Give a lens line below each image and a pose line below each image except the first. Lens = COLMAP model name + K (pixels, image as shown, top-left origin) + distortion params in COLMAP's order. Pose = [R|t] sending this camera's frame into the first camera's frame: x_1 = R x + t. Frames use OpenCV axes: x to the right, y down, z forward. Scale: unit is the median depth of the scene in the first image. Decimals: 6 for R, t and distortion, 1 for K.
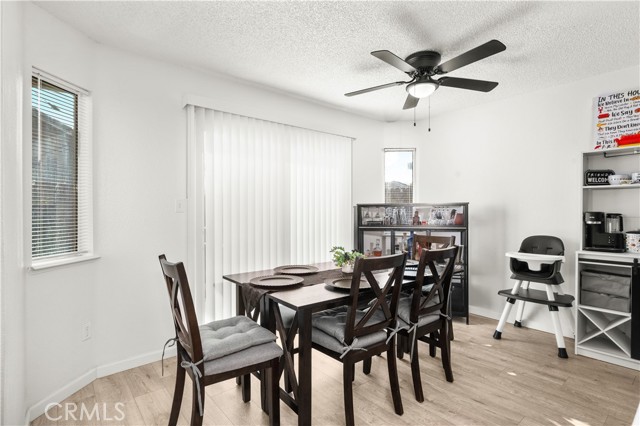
lens RADIAL K [[319.8, 0, 320.1], [0, 319.8, 211.3], [0, 0, 1]] dist [0.016647, -0.000049]
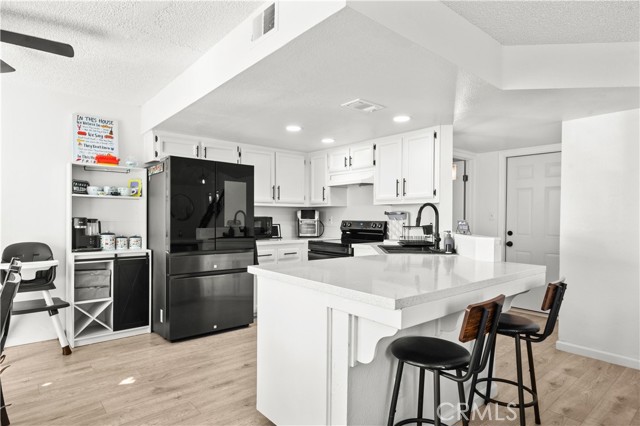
lens RADIAL K [[348.2, 0, 318.5], [0, 348.2, 222.3], [0, 0, 1]] dist [-0.000686, -0.000170]
pose [[0.028653, -0.016285, 0.999457, -0.344098], [-0.006777, 0.999841, 0.016485, -0.007072], [-0.999566, -0.007246, 0.028538, 0.137159]]
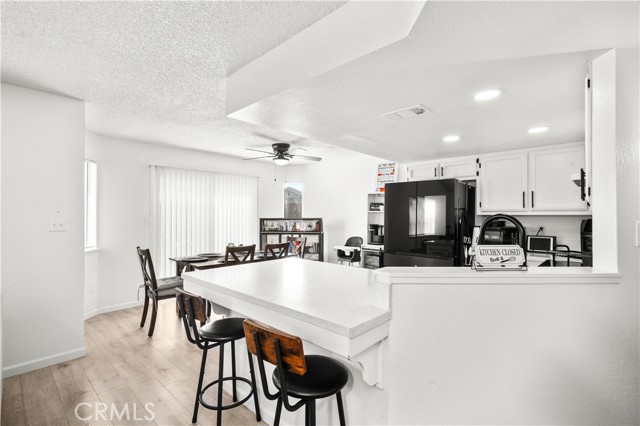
lens RADIAL K [[298.9, 0, 317.7], [0, 298.9, 215.7], [0, 0, 1]] dist [0.035717, 0.000047]
pose [[0.993119, 0.003508, 0.117060, 0.309294], [-0.003612, 0.999993, 0.000676, -0.051253], [-0.117056, -0.001094, 0.993125, -0.764542]]
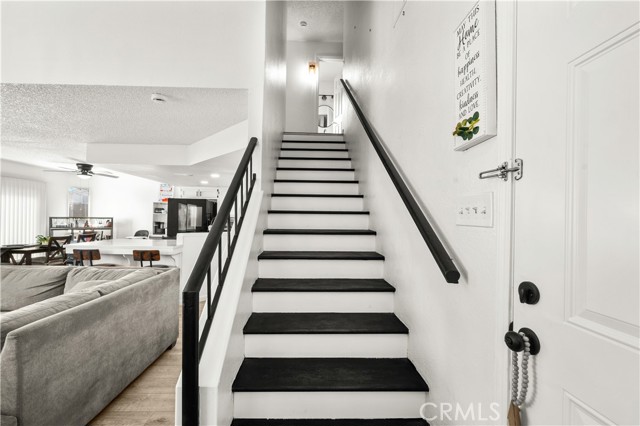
lens RADIAL K [[267.6, 0, 318.2], [0, 267.6, 218.5], [0, 0, 1]] dist [0.000295, 0.000089]
pose [[0.608000, 0.009493, 0.793880, -0.254376], [-0.019549, 0.999804, 0.003017, -0.068252], [-0.793696, -0.017353, 0.608067, -1.817874]]
